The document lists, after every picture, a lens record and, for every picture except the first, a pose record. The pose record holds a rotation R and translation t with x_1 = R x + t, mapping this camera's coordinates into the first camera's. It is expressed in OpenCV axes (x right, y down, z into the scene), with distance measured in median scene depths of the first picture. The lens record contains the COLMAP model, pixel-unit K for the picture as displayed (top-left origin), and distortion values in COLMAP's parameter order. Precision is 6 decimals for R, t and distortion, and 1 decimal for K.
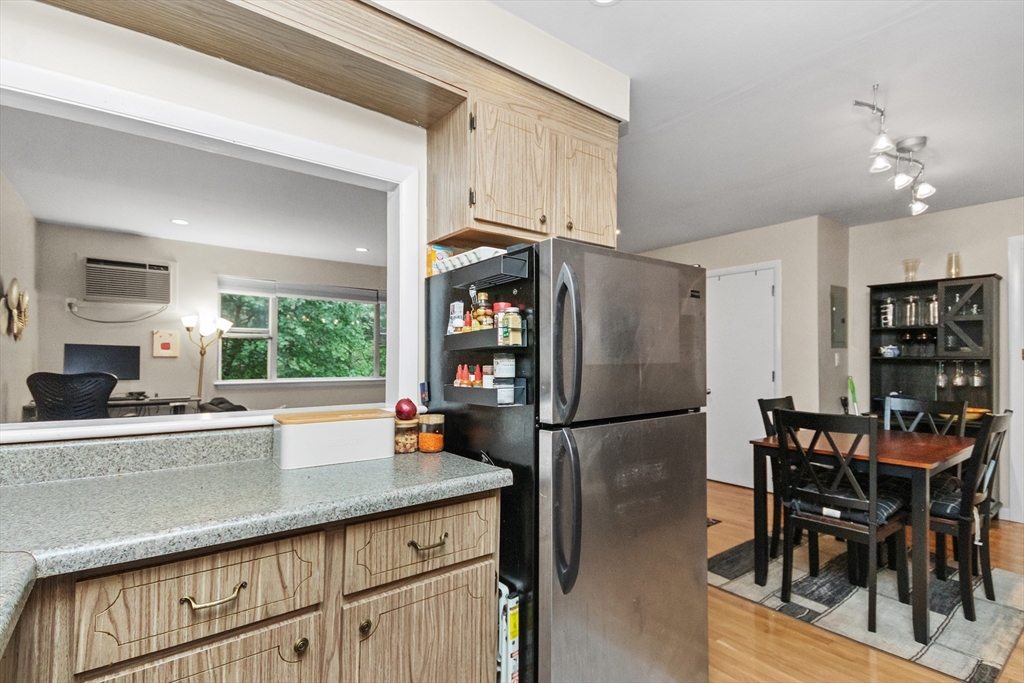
lens RADIAL K [[471.8, 0, 520.4], [0, 471.8, 352.1], [0, 0, 1]] dist [0.018594, -0.011905]
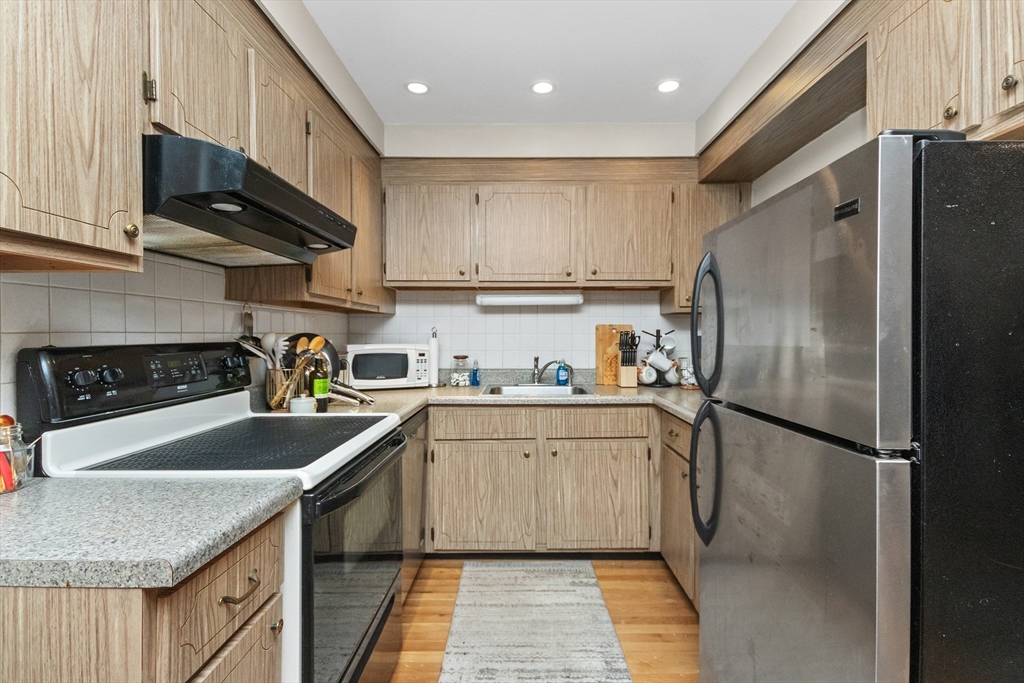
lens RADIAL K [[471.8, 0, 514.4], [0, 471.8, 337.5], [0, 0, 1]] dist [0.018594, -0.011905]
pose [[-0.629103, 0.002998, -0.777316, 0.388339], [0.010620, 0.999932, -0.004738, 0.002635], [0.777249, -0.011236, -0.629092, 0.413543]]
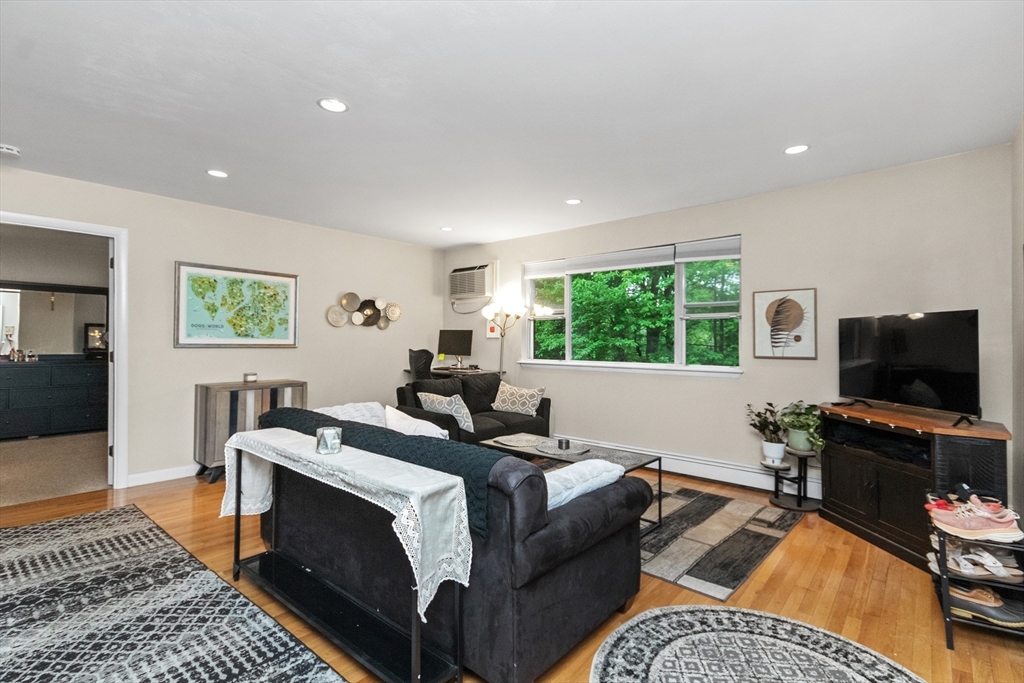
lens RADIAL K [[471.8, 0, 520.2], [0, 471.8, 341.7], [0, 0, 1]] dist [0.018594, -0.011905]
pose [[0.207907, 0.001780, -0.978147, 0.540959], [0.014940, 0.999876, 0.004995, 0.015426], [0.978035, -0.015652, 0.207854, 0.988643]]
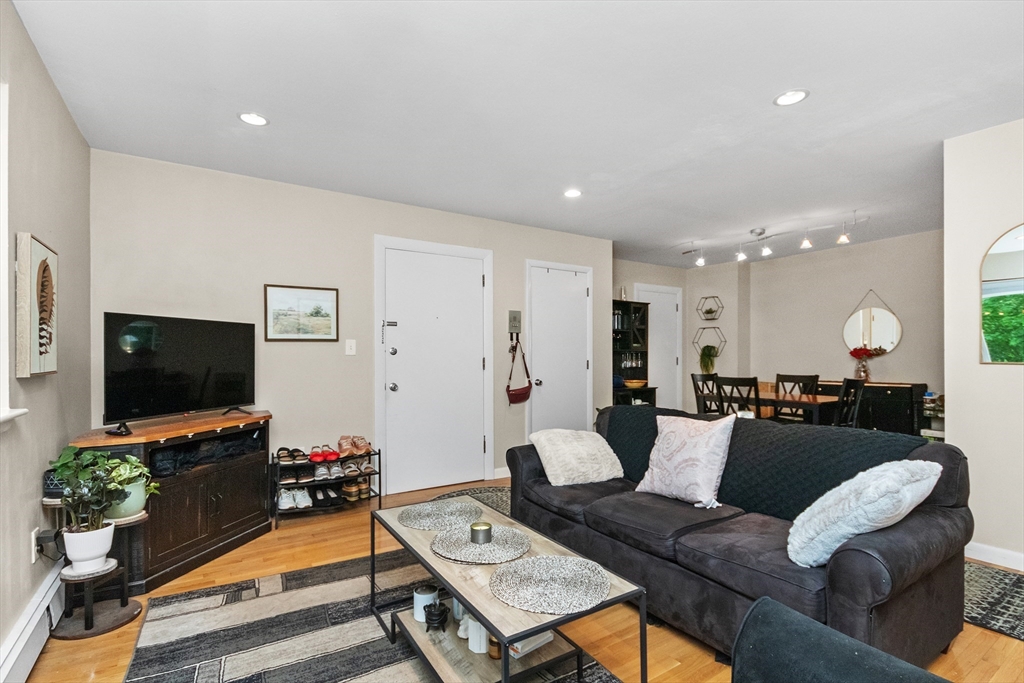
lens RADIAL K [[471.8, 0, 509.6], [0, 471.8, 365.6], [0, 0, 1]] dist [0.018594, -0.011905]
pose [[0.102938, -0.024887, 0.994376, -0.715073], [-0.018214, 0.999472, 0.026901, 0.026847], [-0.994521, -0.020881, 0.102431, 1.167527]]
